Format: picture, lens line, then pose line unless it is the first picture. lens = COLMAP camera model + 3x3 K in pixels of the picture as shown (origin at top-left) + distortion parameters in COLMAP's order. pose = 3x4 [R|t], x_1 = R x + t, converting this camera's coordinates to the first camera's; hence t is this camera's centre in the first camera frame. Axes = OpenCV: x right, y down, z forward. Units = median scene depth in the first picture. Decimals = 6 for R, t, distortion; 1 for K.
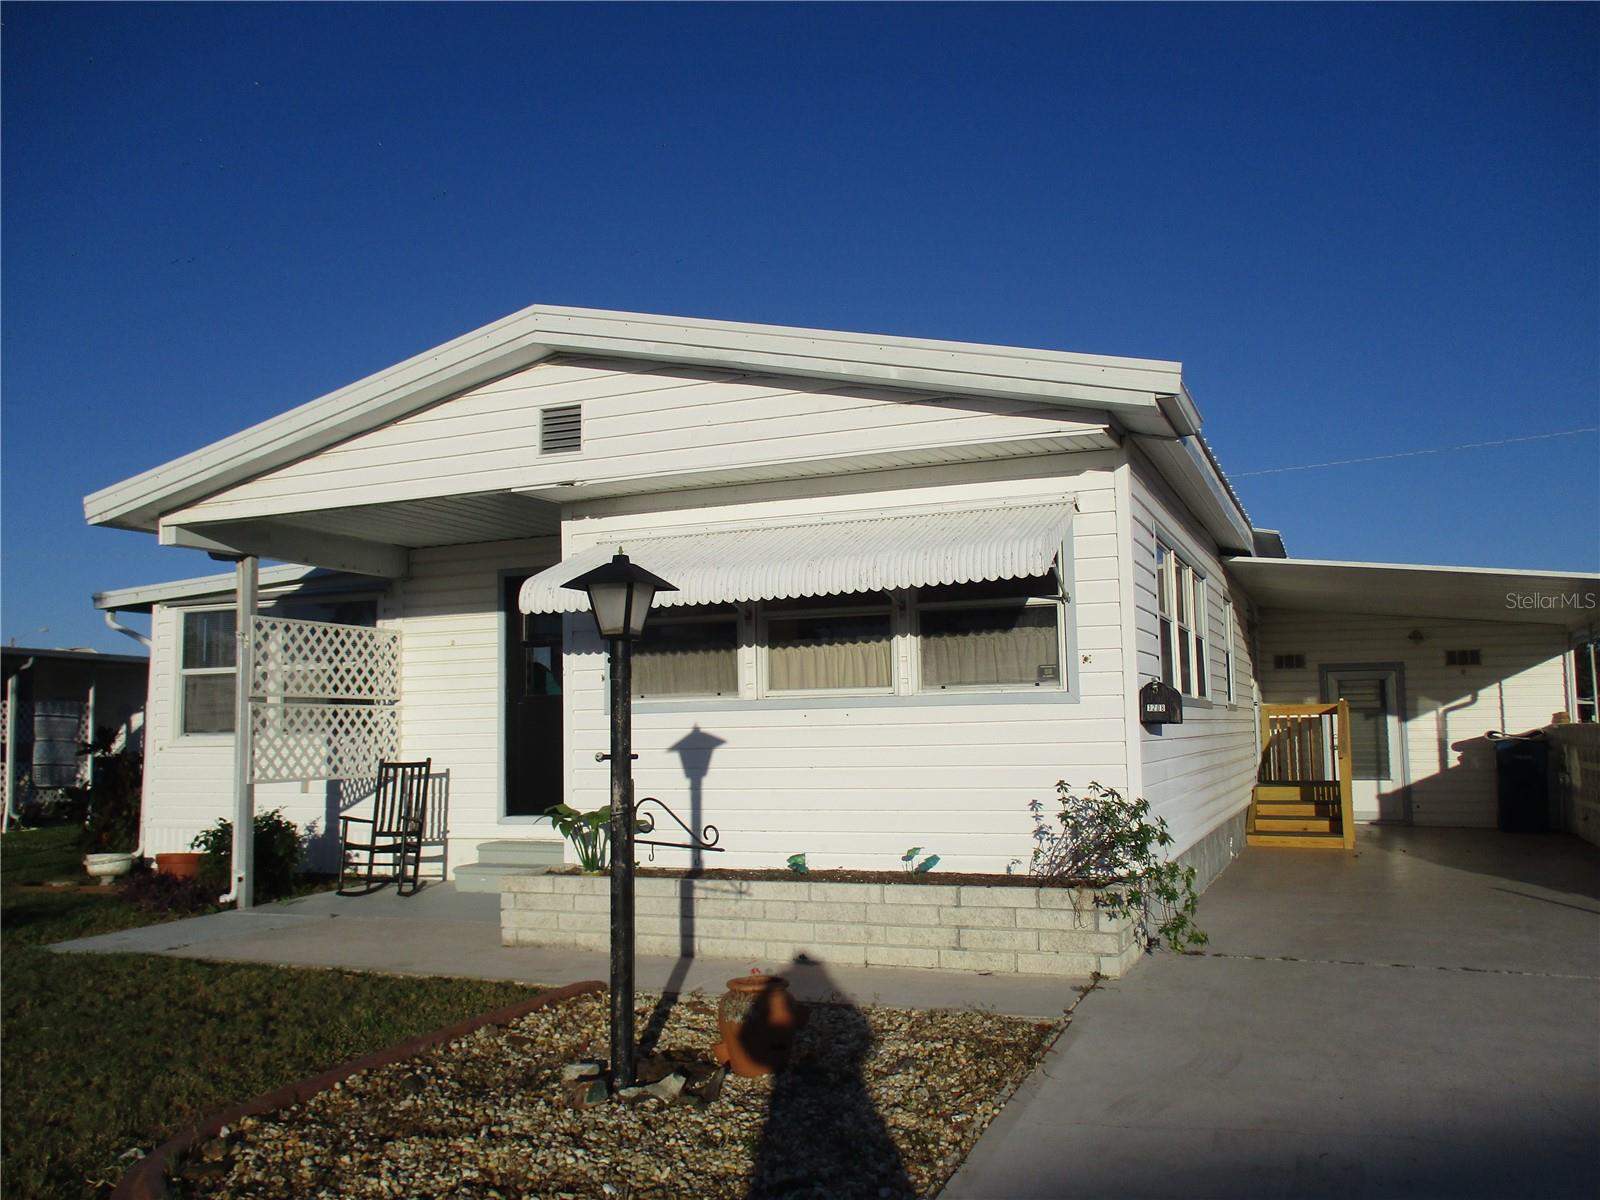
lens RADIAL K [[1359.8, 0, 803.4], [0, 1359.8, 591.4], [0, 0, 1]] dist [-0.021625, 0.012297]
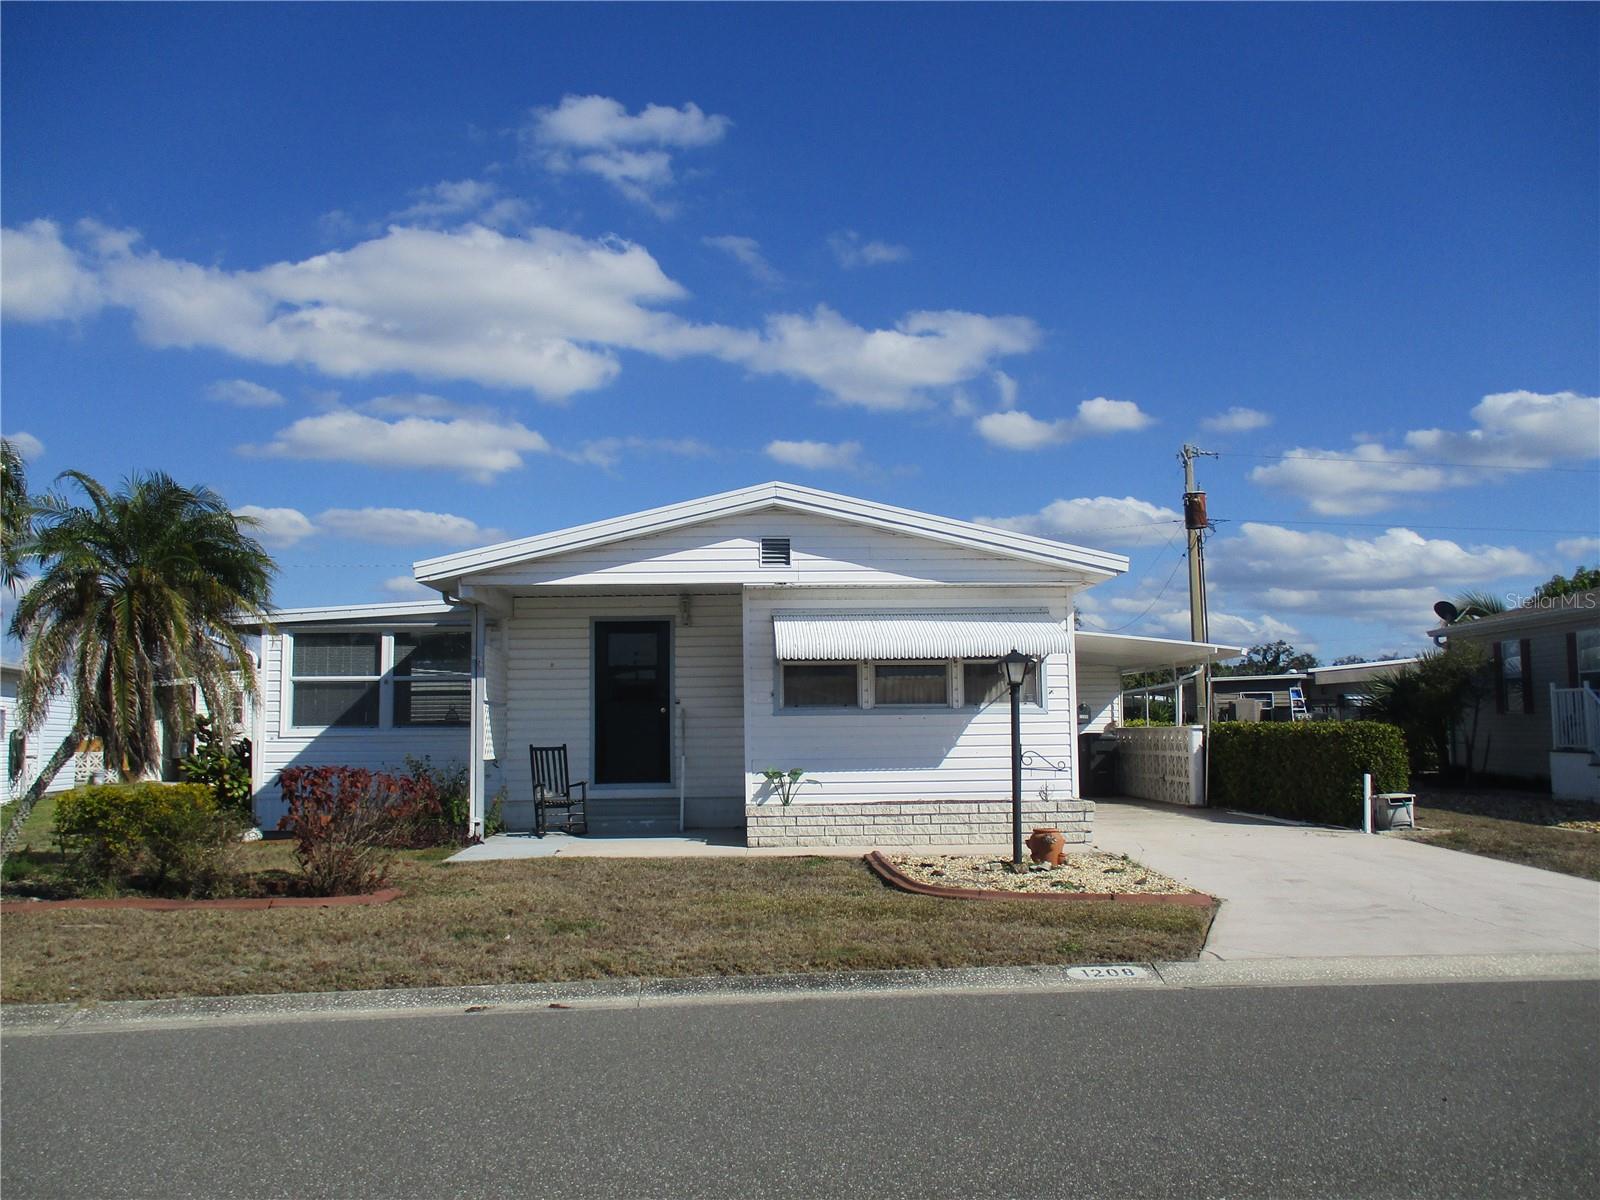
lens RADIAL K [[1350.9, 0, 808.9], [0, 1350.9, 607.5], [0, 0, 1]] dist [-0.012142, 0.007619]
pose [[0.906244, 0.045114, 0.420342, -0.640874], [-0.048269, 0.998829, -0.003134, -0.033284], [-0.419991, -0.017449, 0.907360, -0.434395]]
